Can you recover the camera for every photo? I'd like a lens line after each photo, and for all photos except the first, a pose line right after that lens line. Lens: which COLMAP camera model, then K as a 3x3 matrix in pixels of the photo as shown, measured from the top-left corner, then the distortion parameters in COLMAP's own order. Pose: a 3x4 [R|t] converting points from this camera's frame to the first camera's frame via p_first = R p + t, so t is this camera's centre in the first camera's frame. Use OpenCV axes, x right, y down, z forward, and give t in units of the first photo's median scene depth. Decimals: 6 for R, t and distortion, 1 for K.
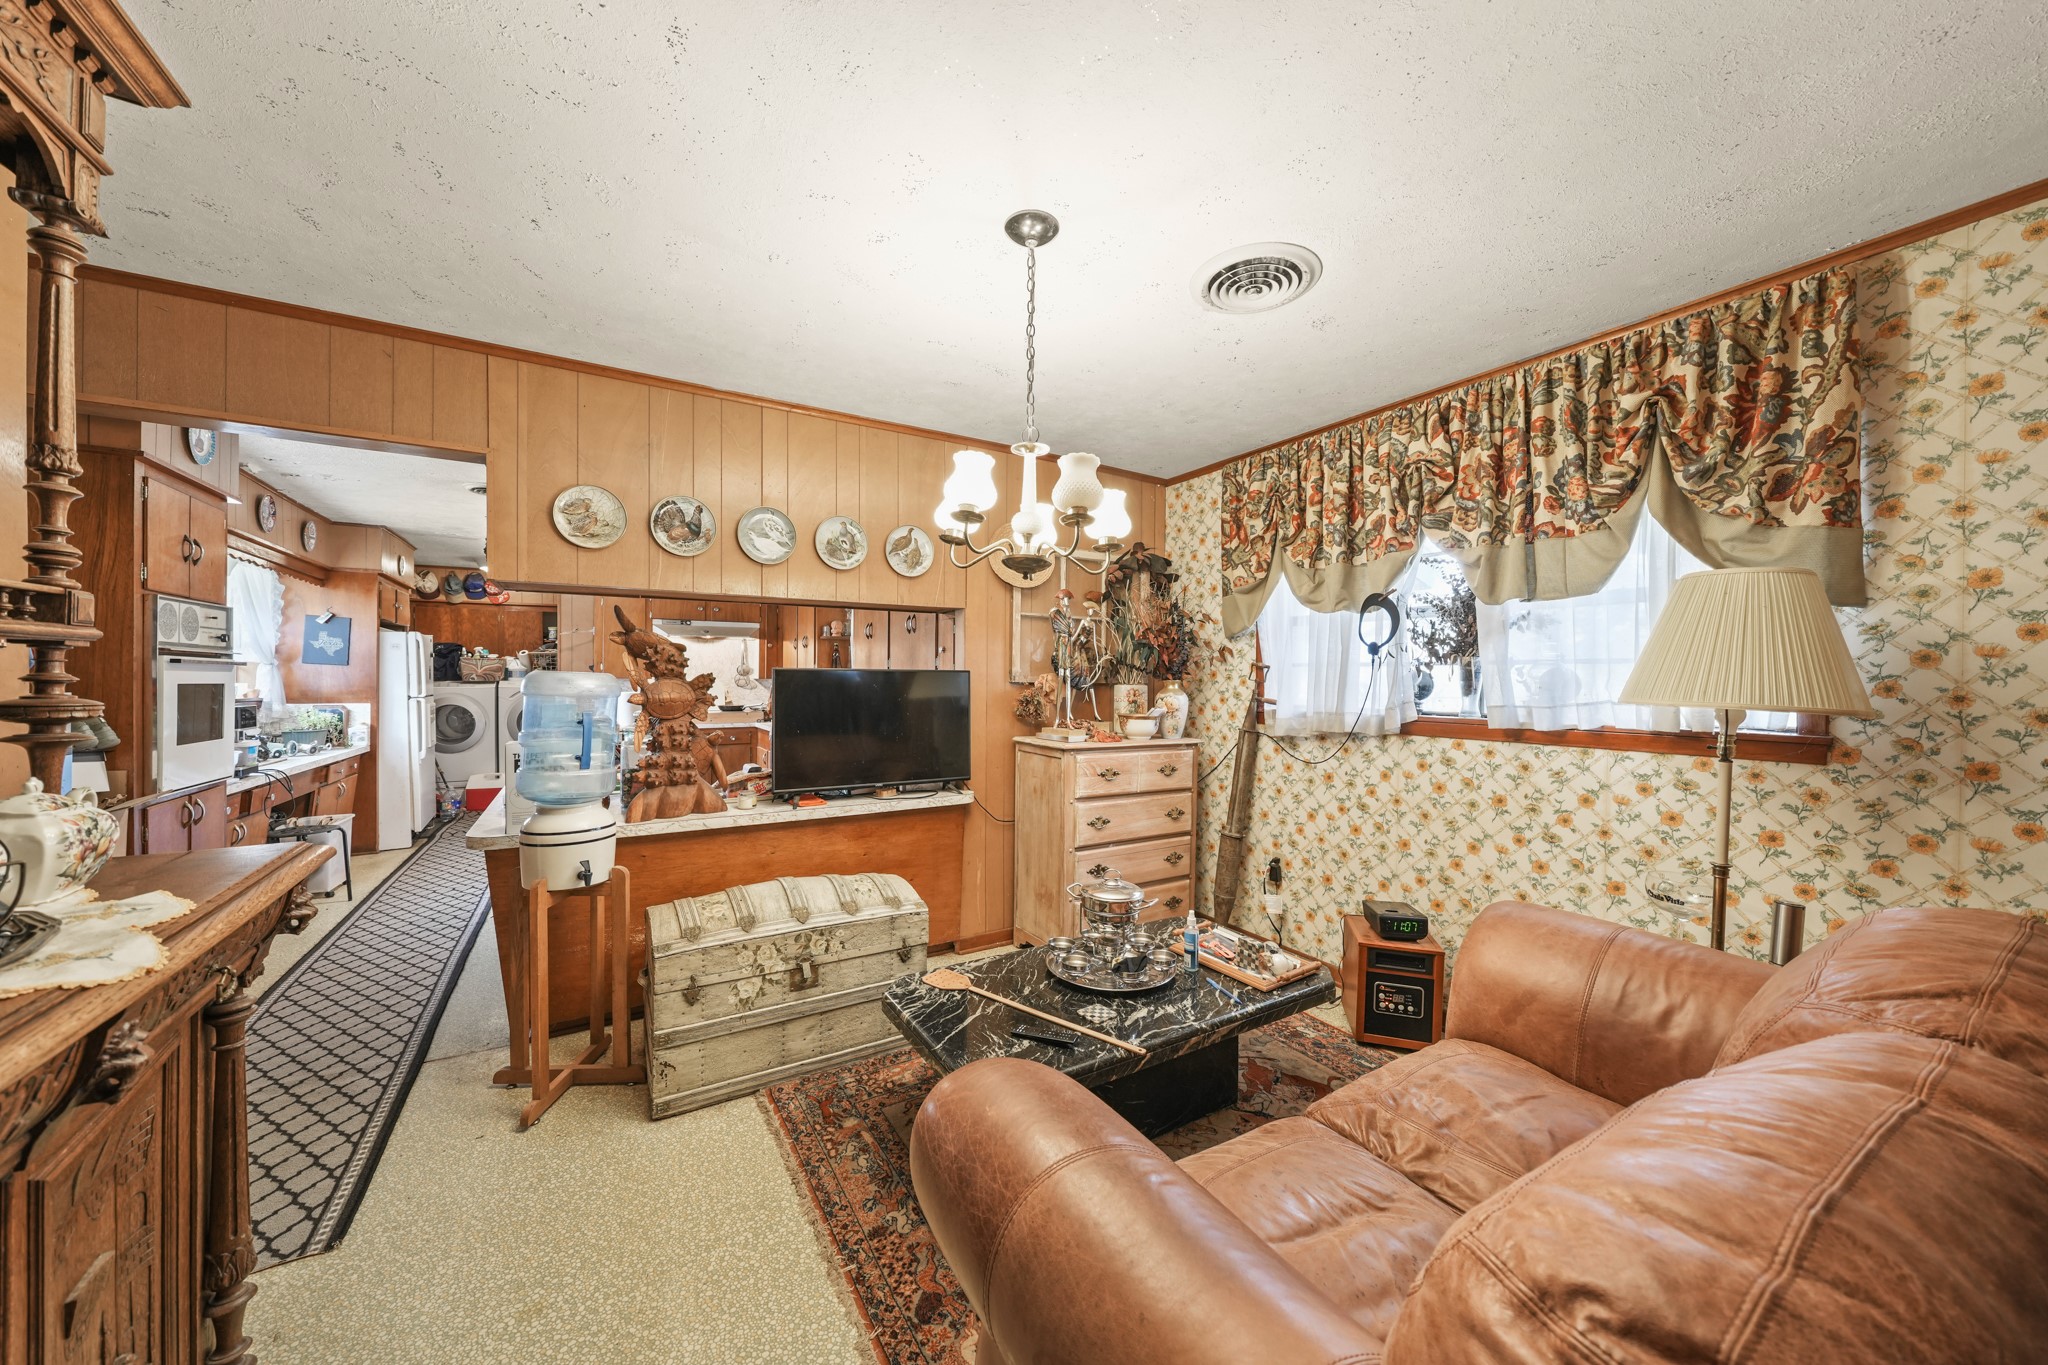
lens RADIAL K [[712.1, 0, 1024.0], [0, 712.1, 682.5], [0, 0, 1]] dist [-0.000423, -0.000059]
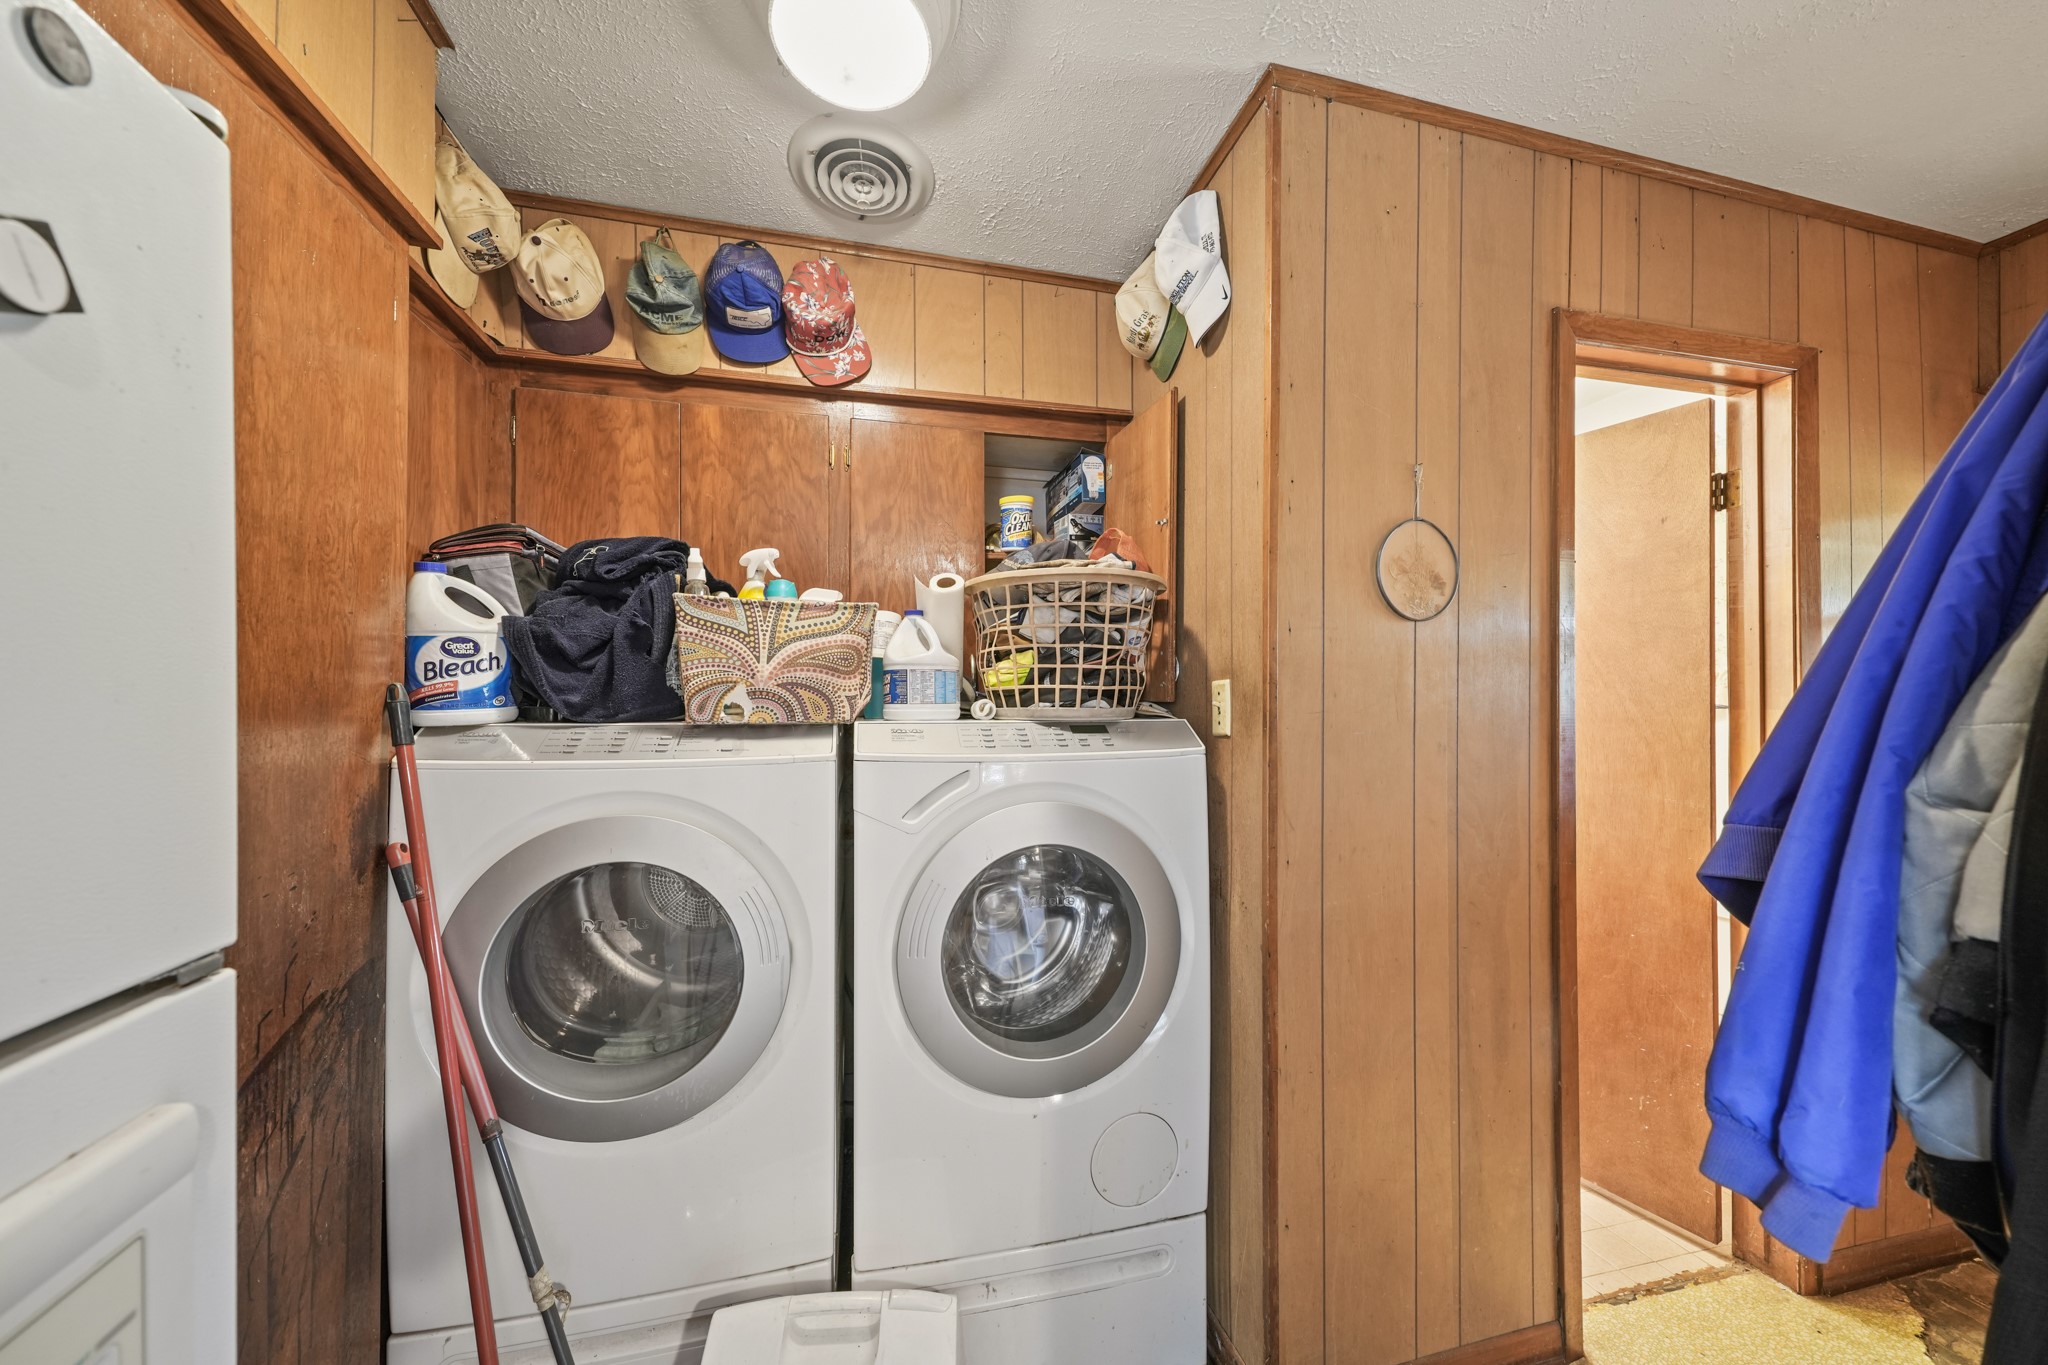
lens RADIAL K [[712.1, 0, 1024.0], [0, 712.1, 682.5], [0, 0, 1]] dist [-0.000423, -0.000059]
pose [[0.956809, -0.016022, -0.290277, -0.879831], [0.004329, 0.999155, -0.040878, -0.006924], [0.290686, 0.037856, 0.956069, 1.148872]]
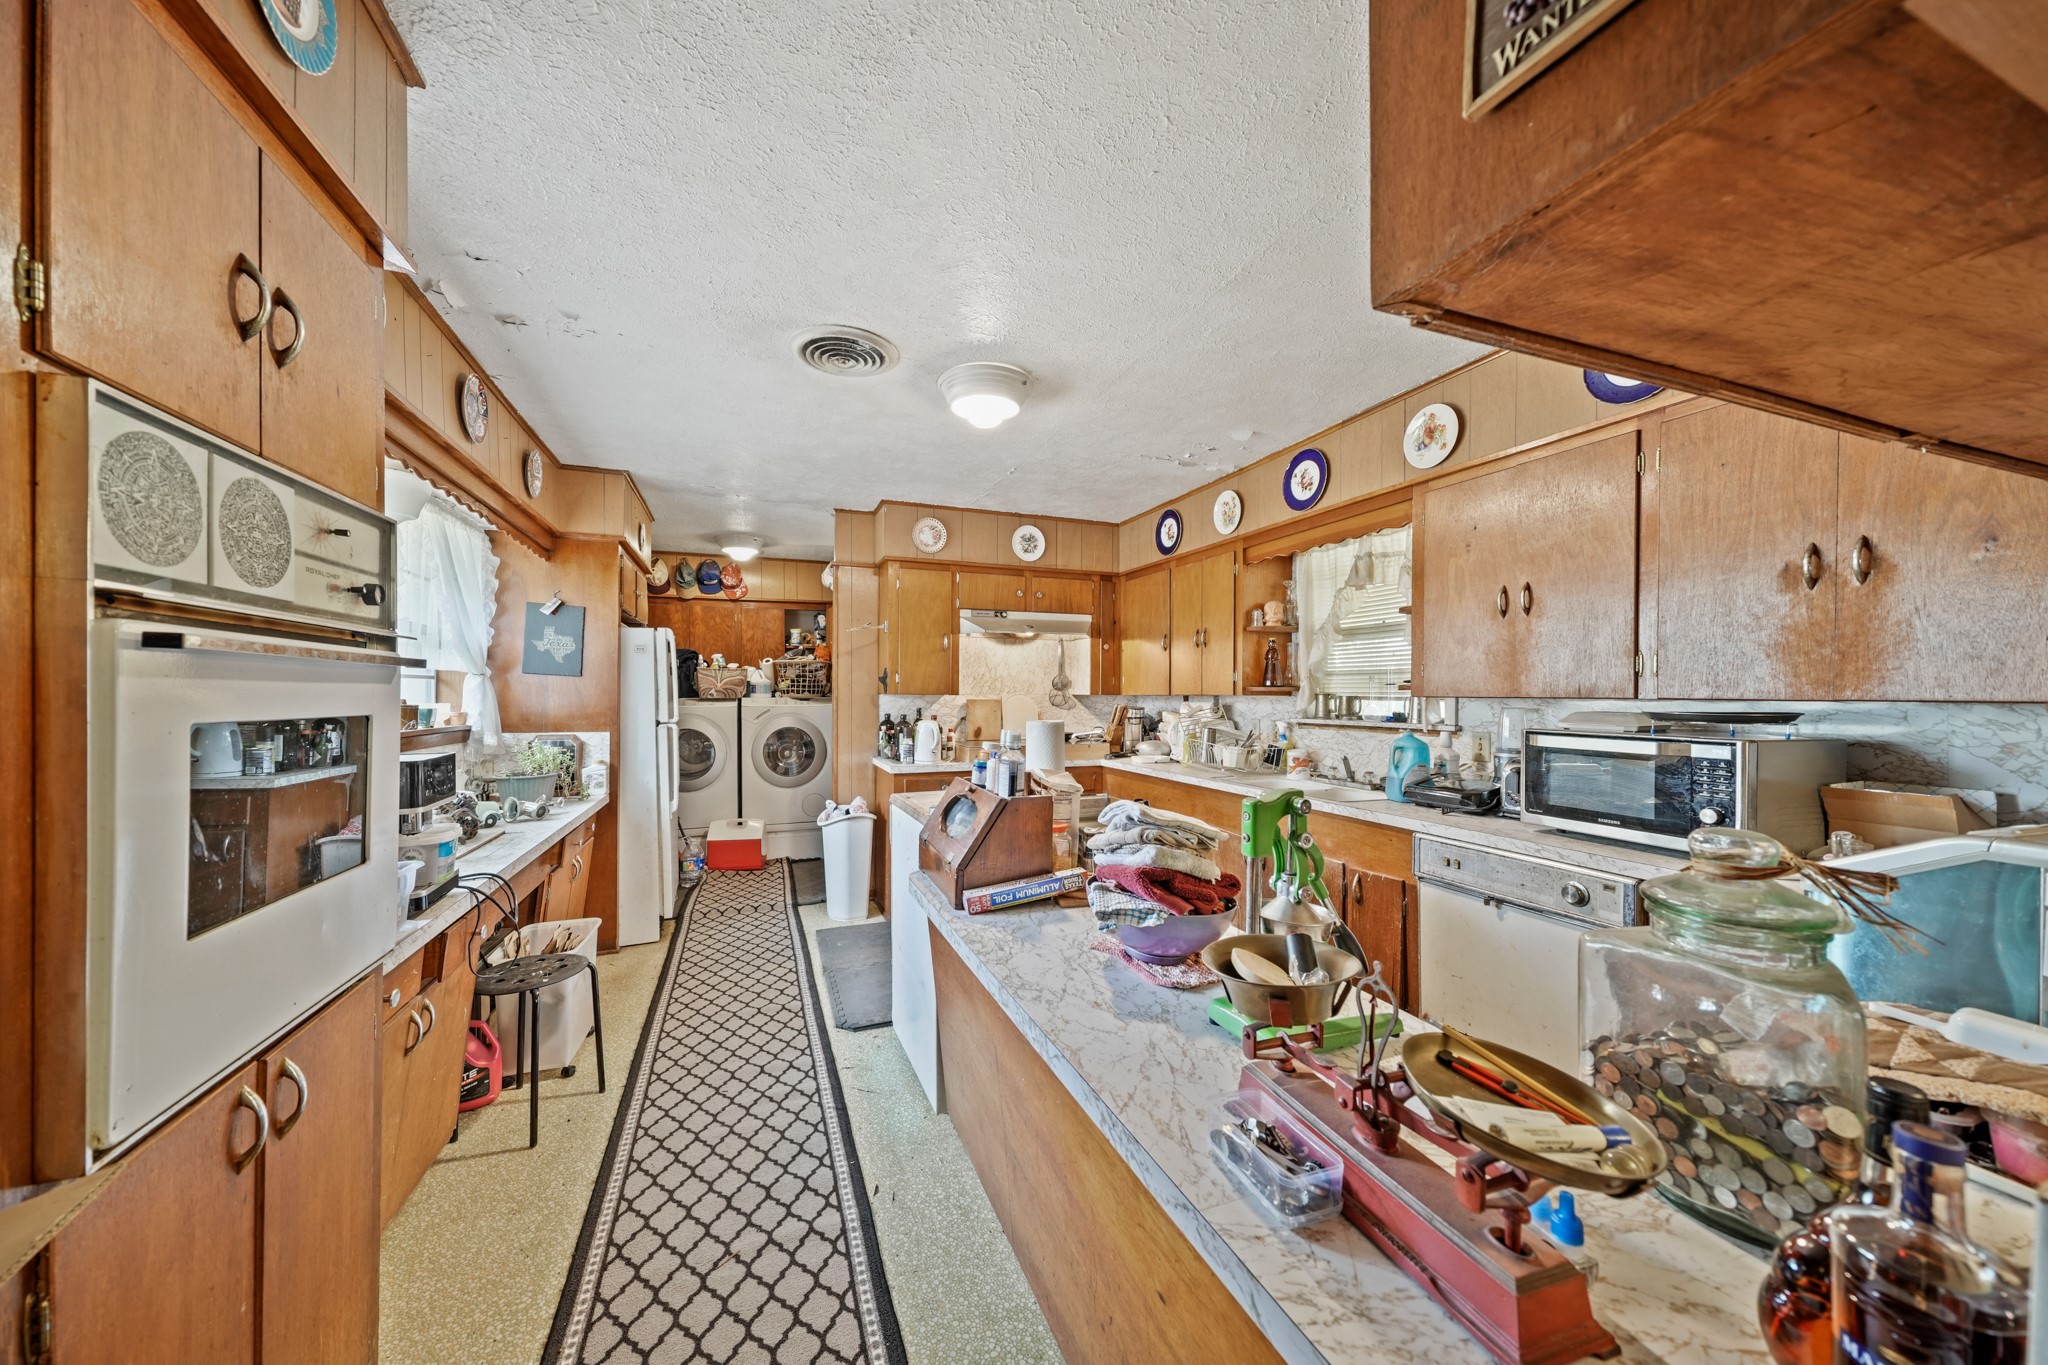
lens RADIAL K [[714.2, 0, 1028.9], [0, 714.2, 694.9], [0, 0, 1]] dist [0.016643, -0.000005]
pose [[0.986378, -0.001430, -0.164489, -0.414845], [0.001083, 0.999997, -0.002194, -0.004442], [0.164492, 0.001986, 0.986376, 0.392788]]
